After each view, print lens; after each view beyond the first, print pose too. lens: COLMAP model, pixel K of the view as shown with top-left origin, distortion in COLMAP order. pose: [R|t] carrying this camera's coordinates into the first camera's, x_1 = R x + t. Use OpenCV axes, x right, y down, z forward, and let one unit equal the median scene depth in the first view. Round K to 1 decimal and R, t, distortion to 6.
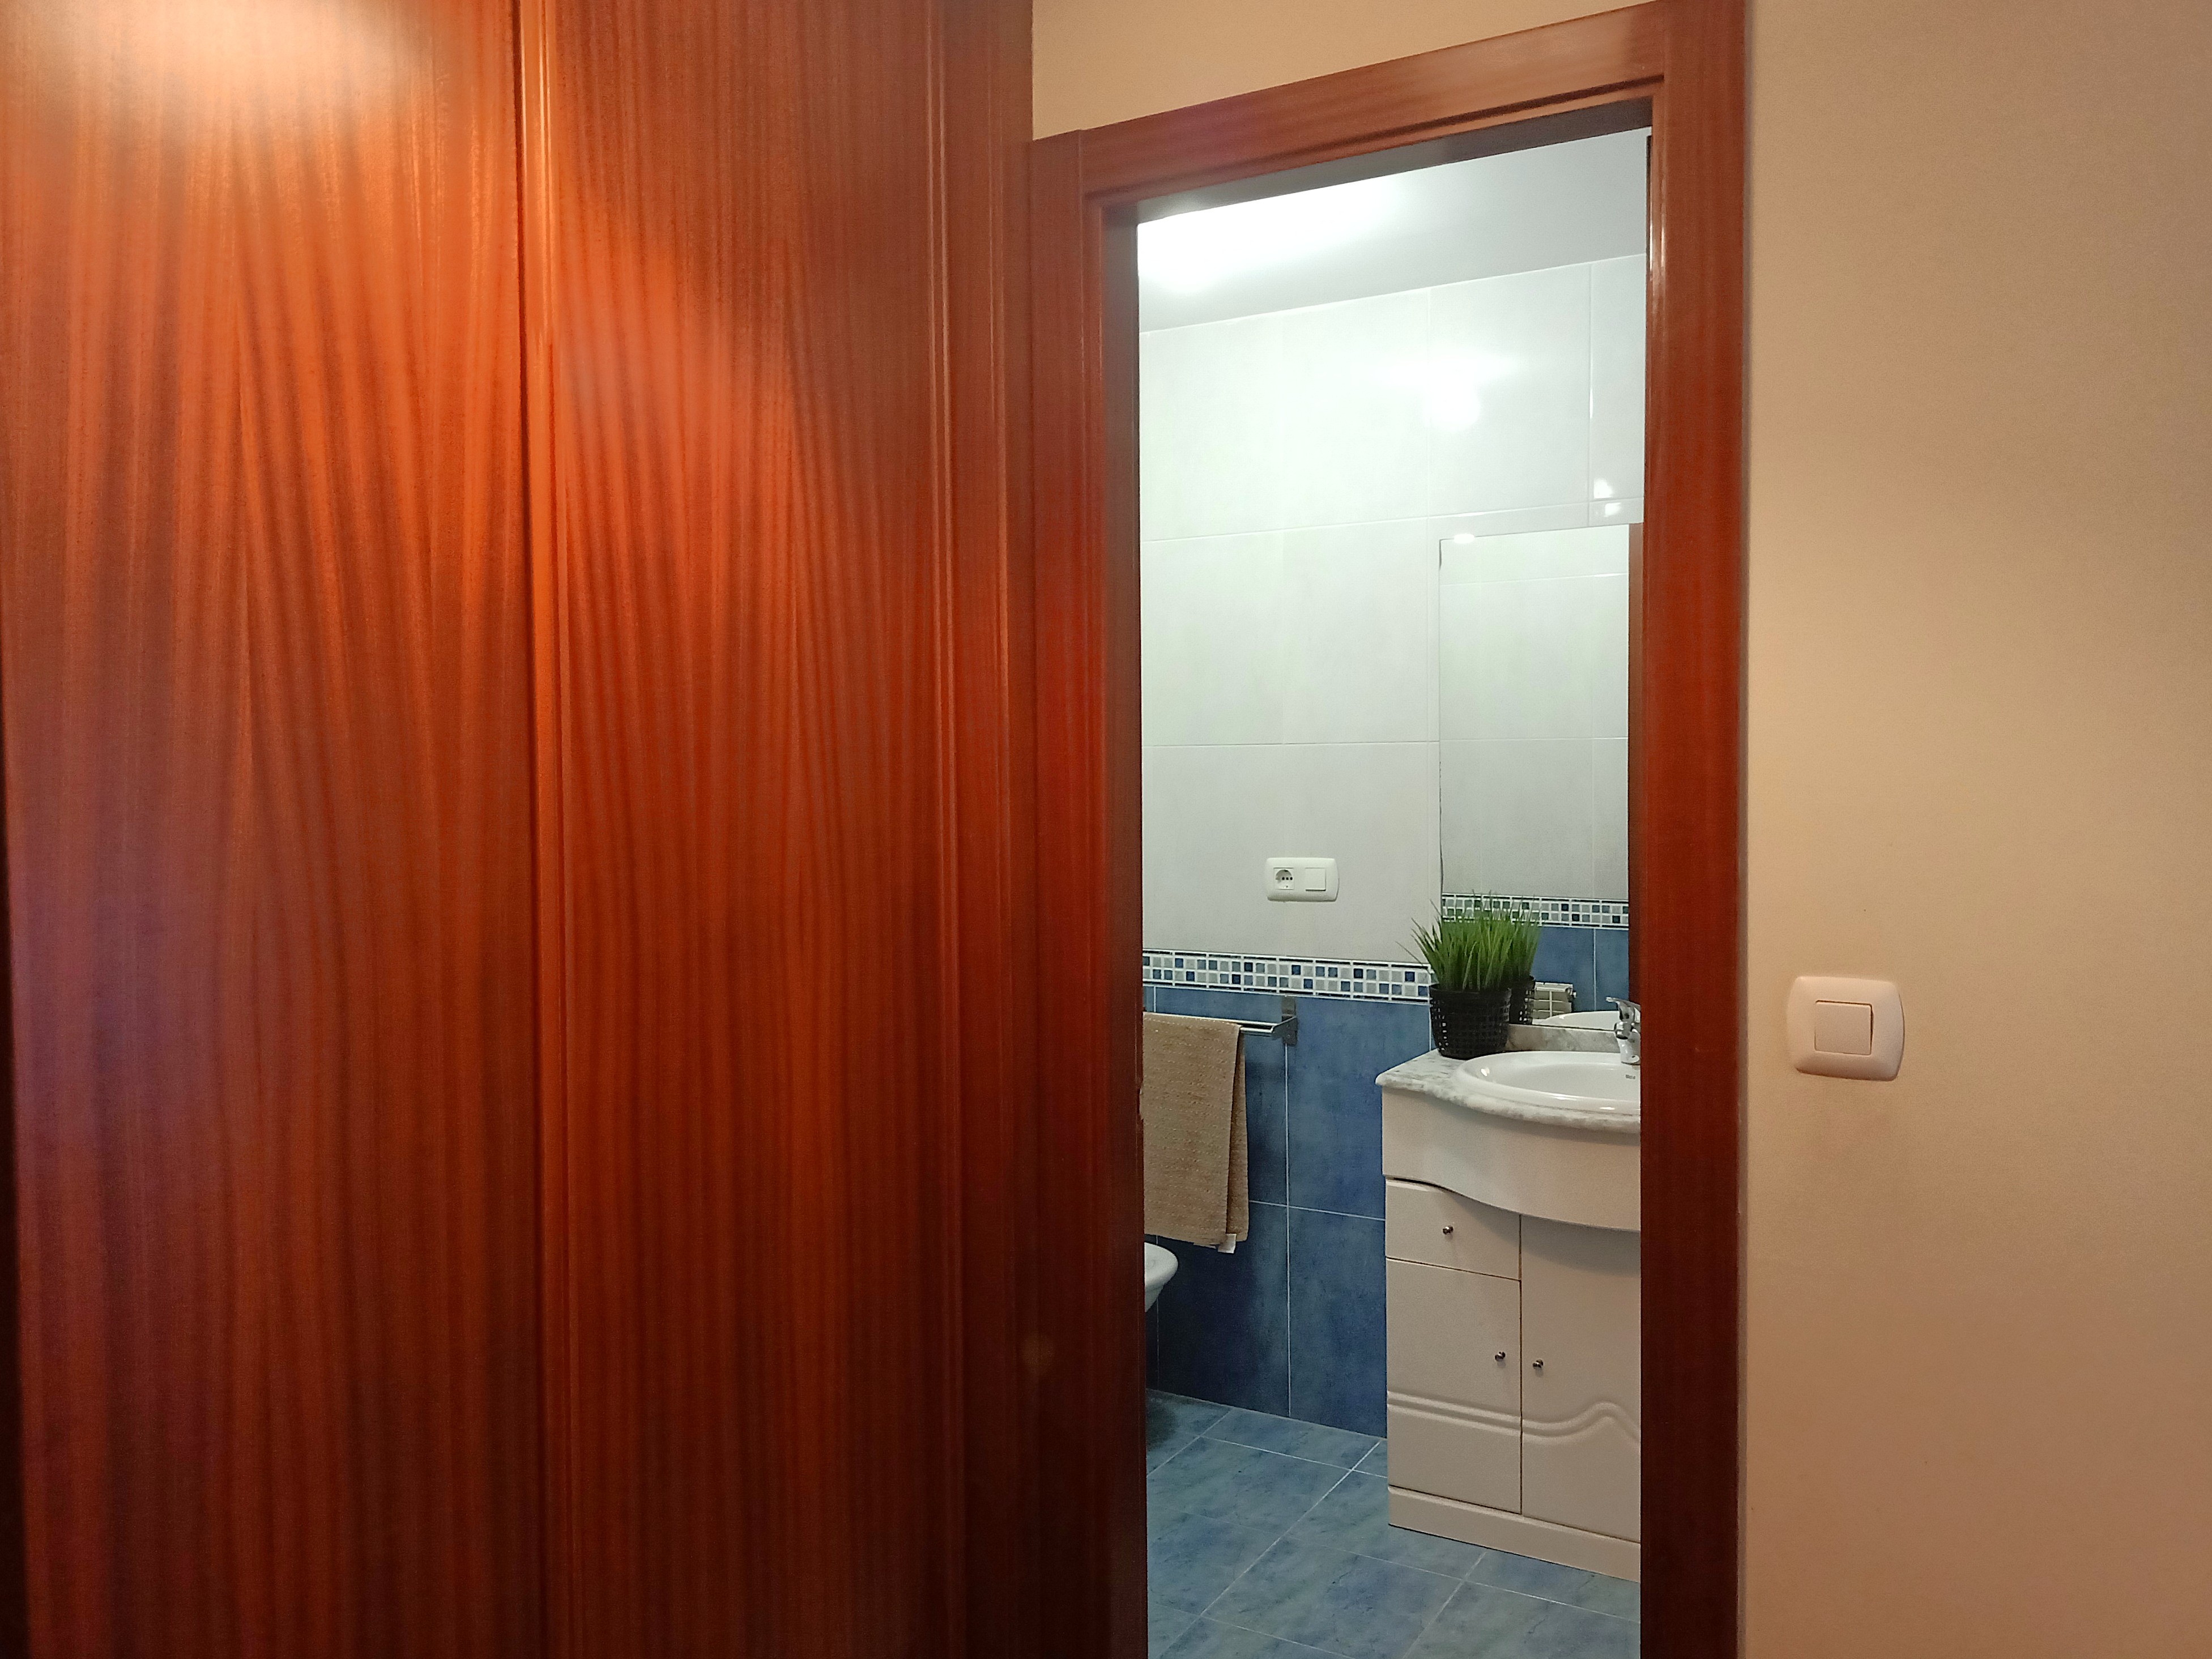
lens RADIAL K [[1656.9, 0, 1100.5], [0, 1656.9, 771.7], [0, 0, 1]] dist [0.074746, -0.245048]
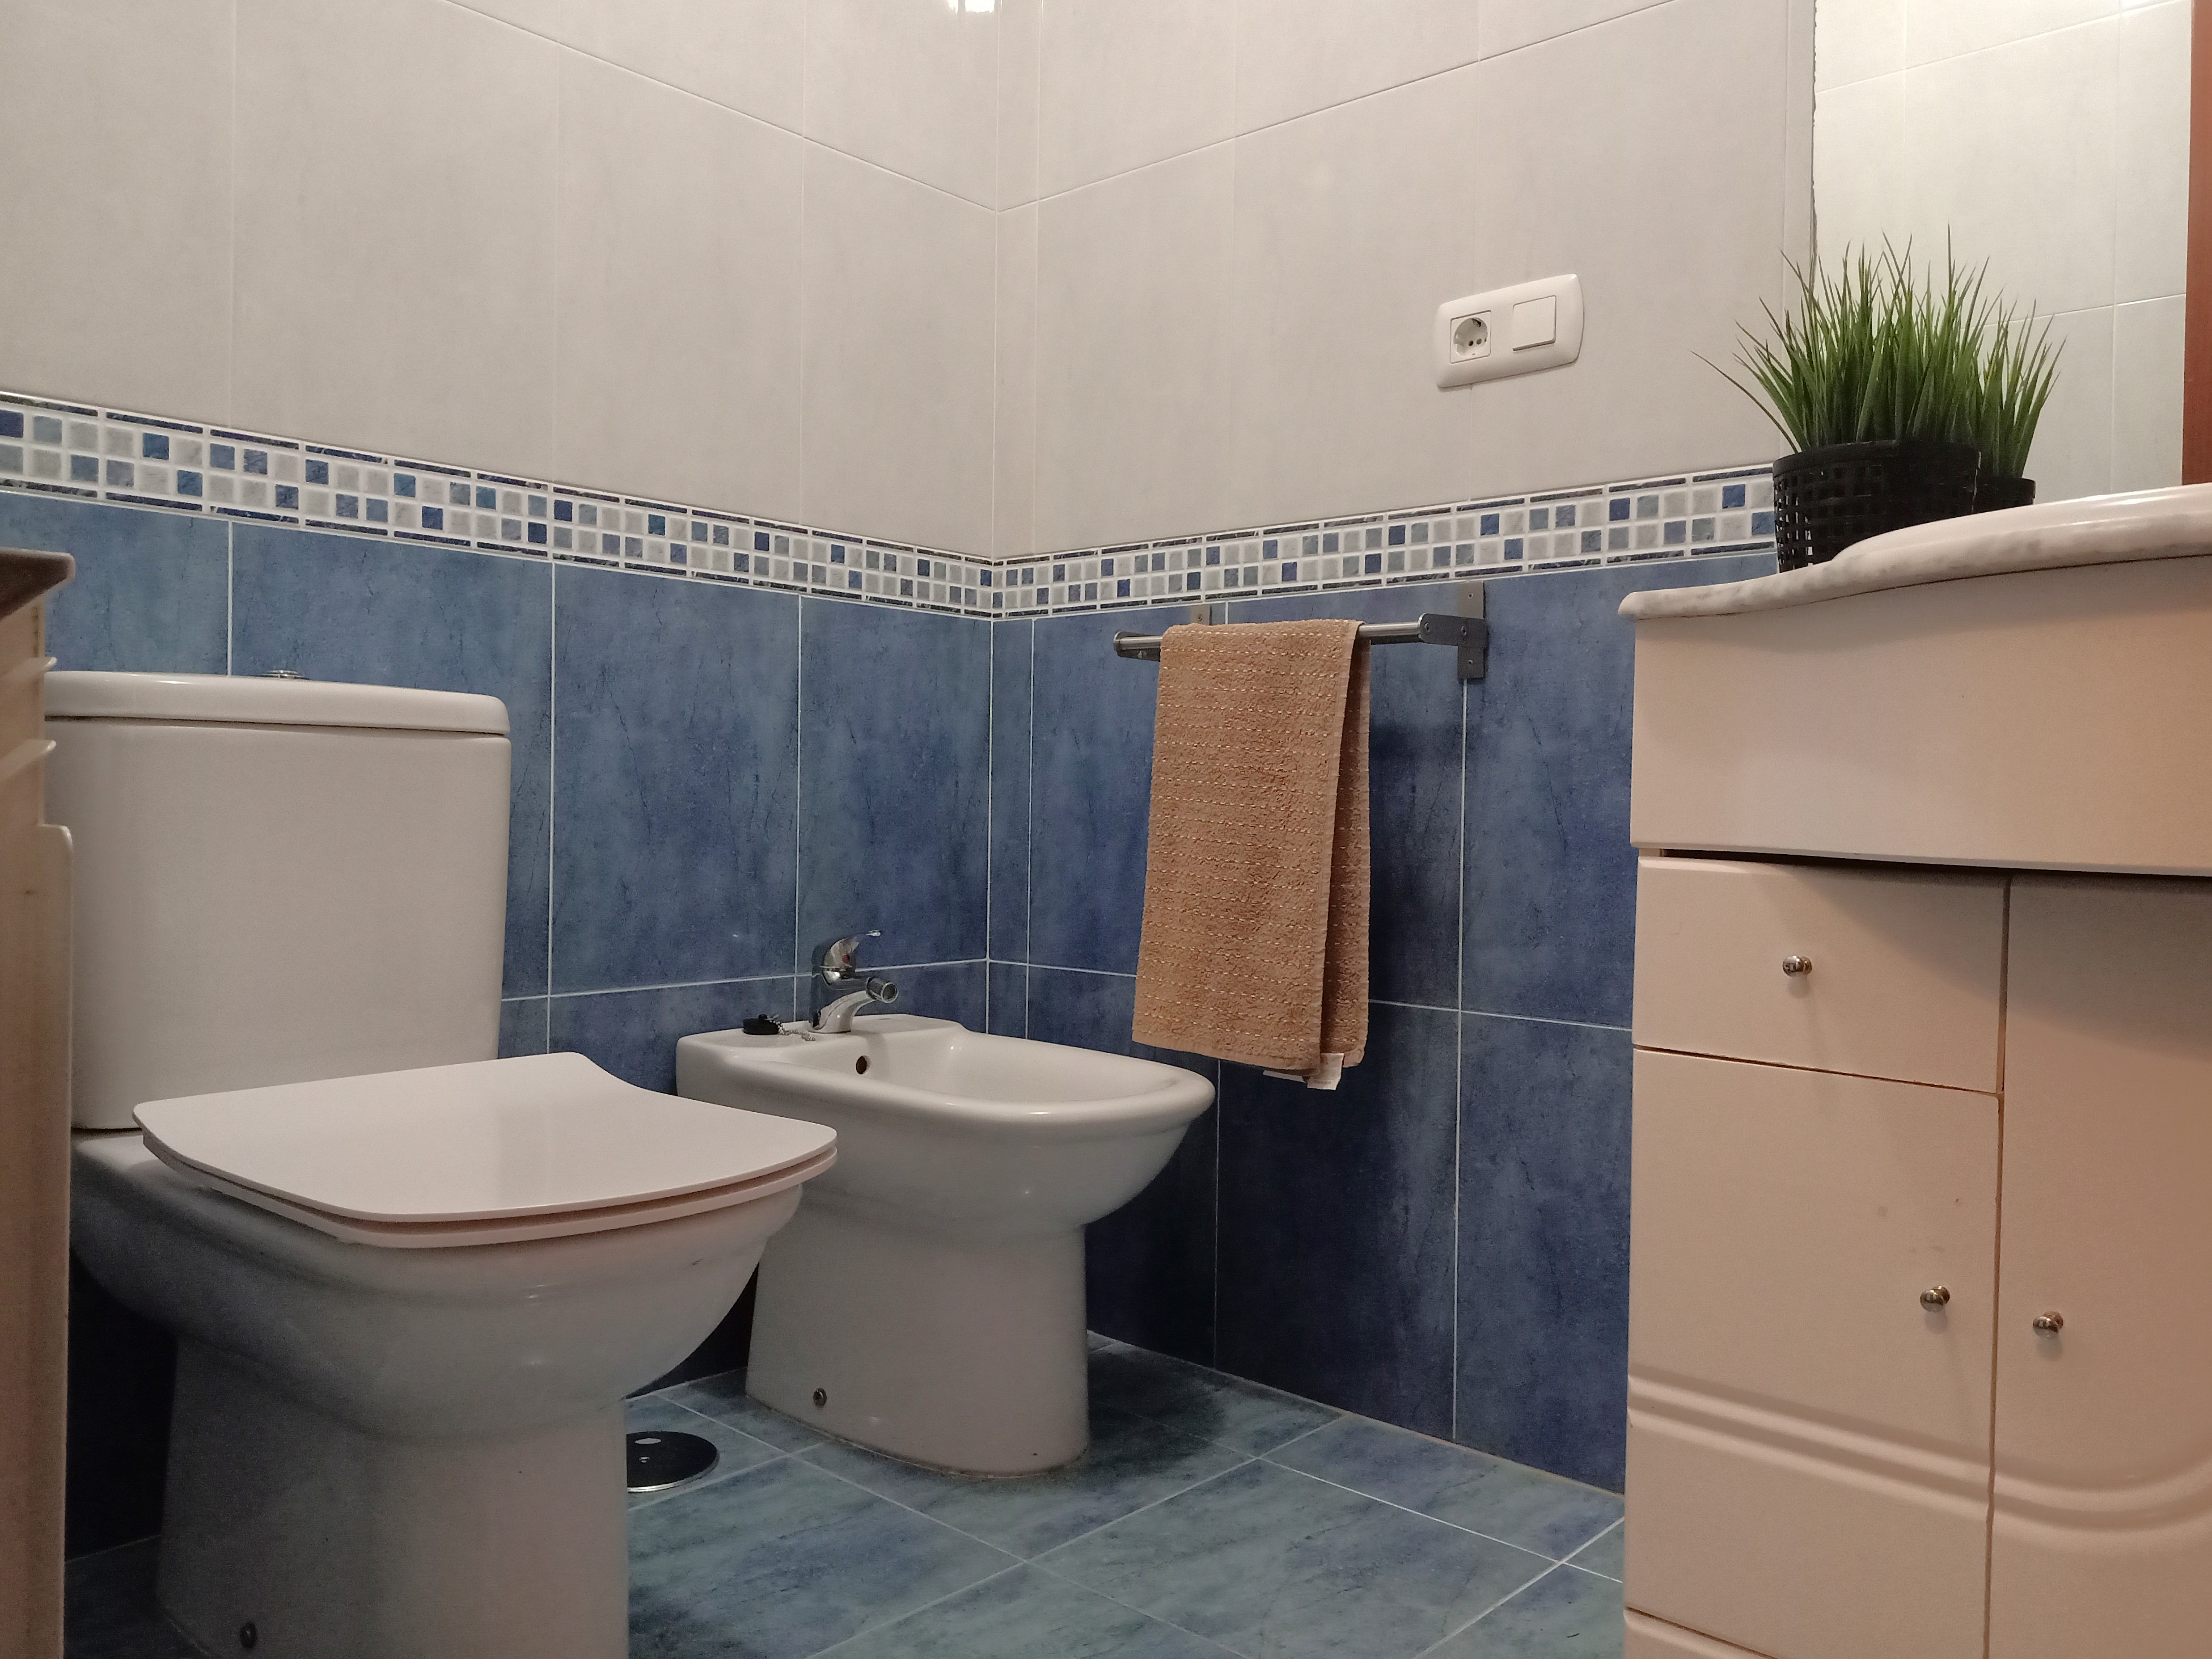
lens RADIAL K [[1689.0, 0, 1115.1], [0, 1689.0, 824.7], [0, 0, 1]] dist [0.080076, -0.139376]
pose [[0.980277, 0.027550, -0.195701, 0.111524], [-0.026133, 0.999610, 0.009822, 0.207810], [0.195895, -0.004514, 0.980614, 0.498773]]
